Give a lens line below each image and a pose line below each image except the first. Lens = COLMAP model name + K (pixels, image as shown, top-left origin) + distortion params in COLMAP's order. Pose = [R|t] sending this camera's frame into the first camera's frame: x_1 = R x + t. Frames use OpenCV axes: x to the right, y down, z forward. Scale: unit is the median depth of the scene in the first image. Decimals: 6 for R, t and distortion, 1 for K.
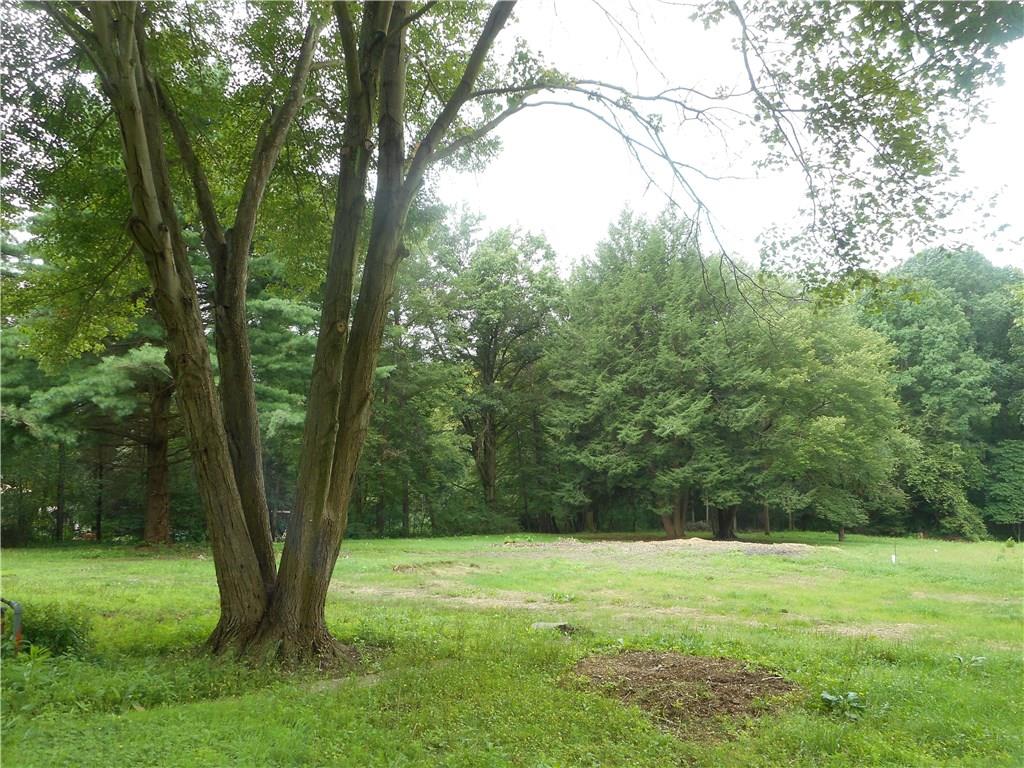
lens RADIAL K [[771.7, 0, 512.9], [0, 771.7, 401.4], [0, 0, 1]] dist [0.020474, -0.001764]
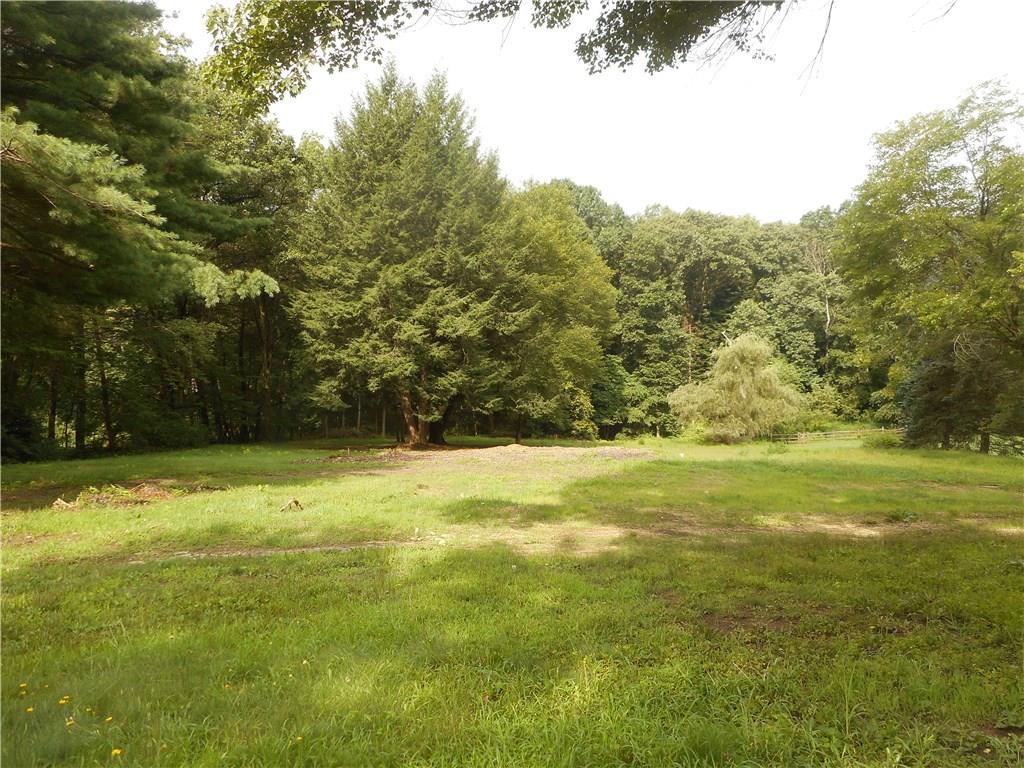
lens RADIAL K [[771.7, 0, 512.6], [0, 771.7, 389.9], [0, 0, 1]] dist [0.020474, -0.001764]
pose [[0.840783, 0.011444, 0.541251, -0.236716], [-0.068566, 0.993977, 0.085494, 0.023865], [-0.537012, -0.108993, 0.836504, 0.179972]]
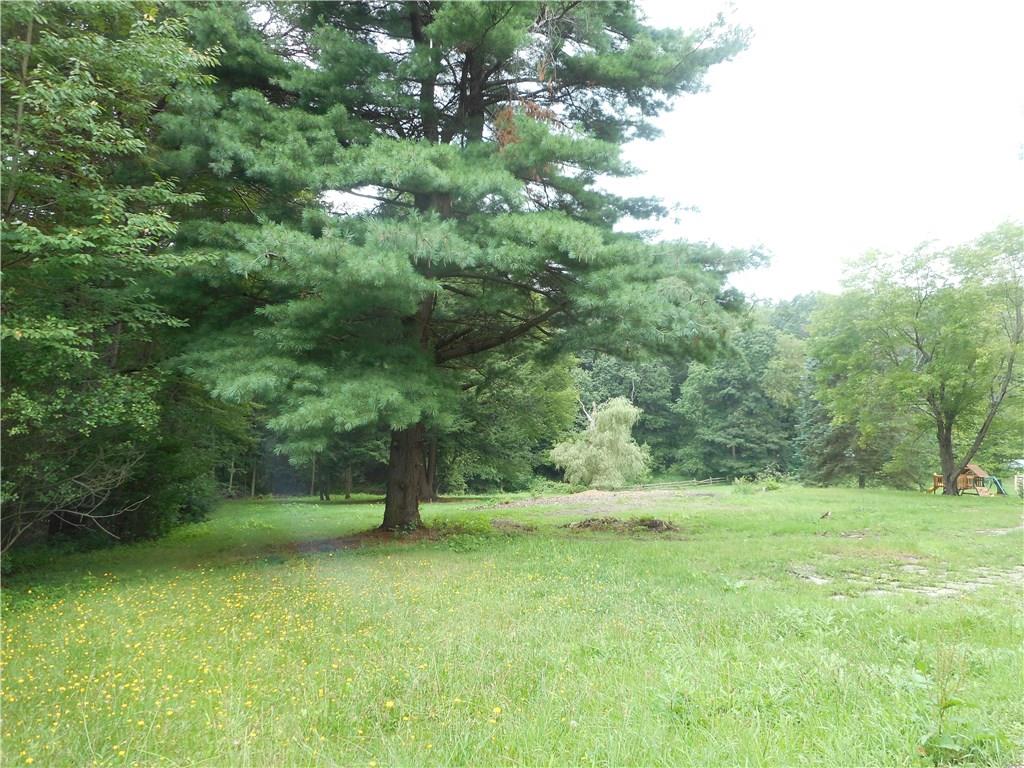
lens RADIAL K [[771.7, 0, 511.7], [0, 771.7, 385.0], [0, 0, 1]] dist [0.020474, -0.001764]
pose [[0.607730, 0.074938, 0.790600, -0.609240], [-0.085518, 0.995924, -0.028663, 0.054669], [-0.789526, -0.050191, 0.611662, 0.333869]]
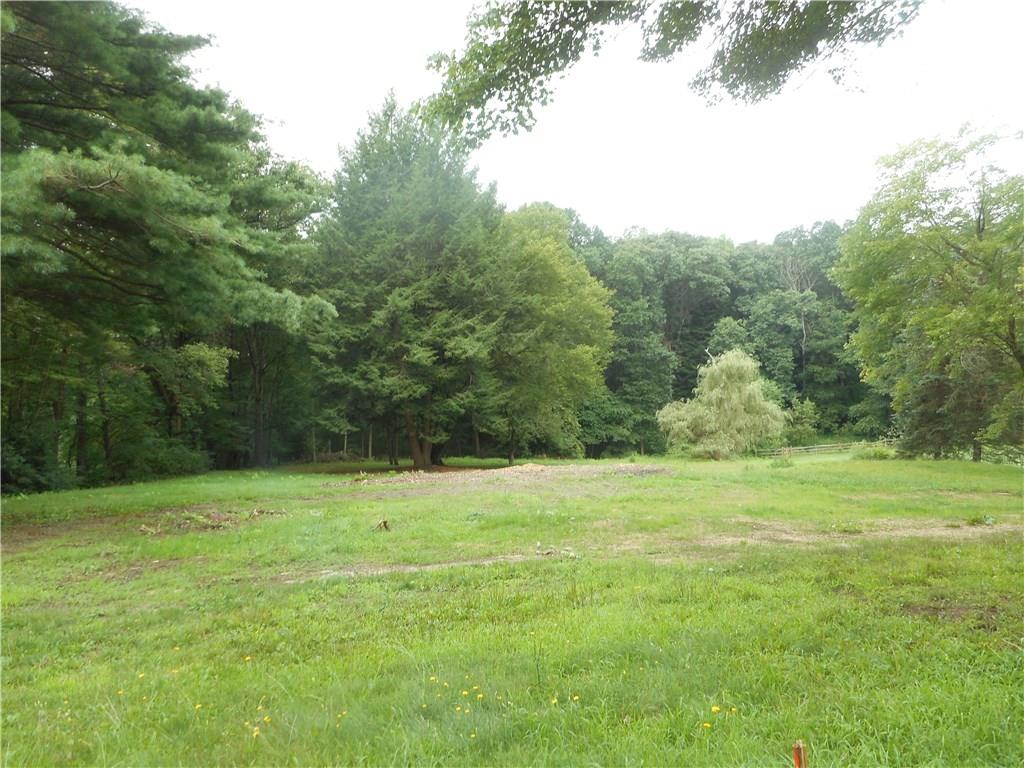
lens RADIAL K [[771.7, 0, 512.1], [0, 771.7, 401.5], [0, 0, 1]] dist [0.020474, -0.001764]
pose [[0.819498, 0.002595, 0.573076, -0.280698], [-0.052915, 0.996060, 0.071158, 0.026874], [-0.570633, -0.088638, 0.816407, 0.197278]]
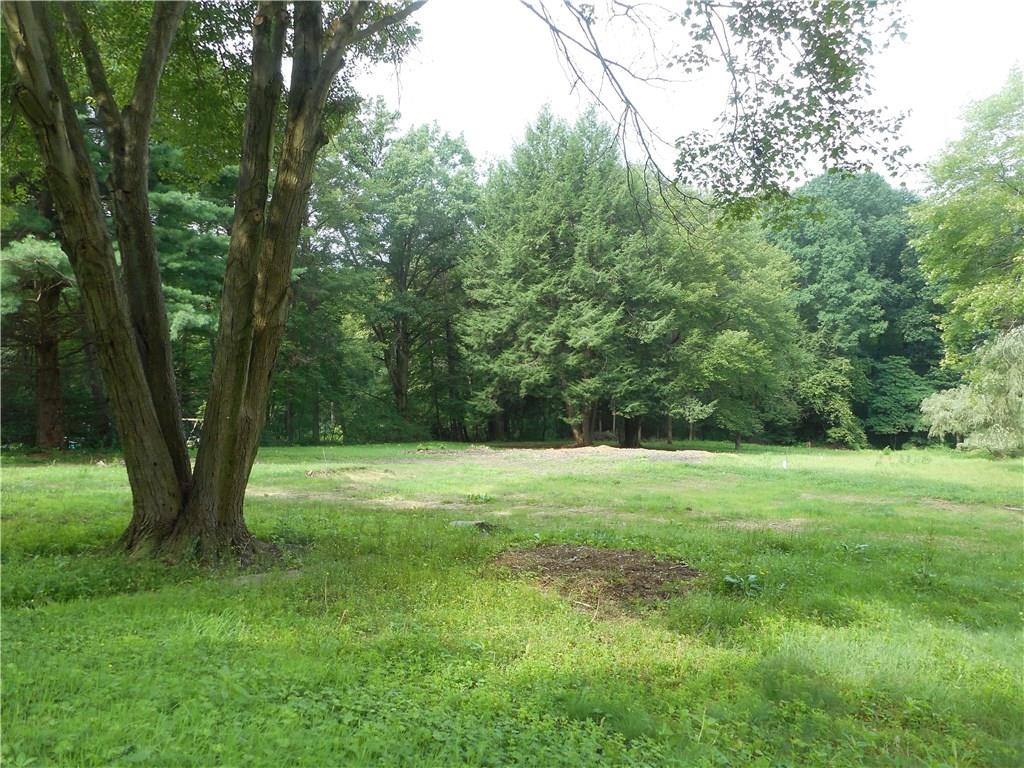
lens RADIAL K [[771.7, 0, 510.4], [0, 771.7, 396.8], [0, 0, 1]] dist [0.020474, -0.001764]
pose [[0.993756, 0.009045, 0.111211, -0.002855], [-0.021088, 0.993971, 0.107596, 0.002727], [-0.109567, -0.109270, 0.987955, 0.000105]]
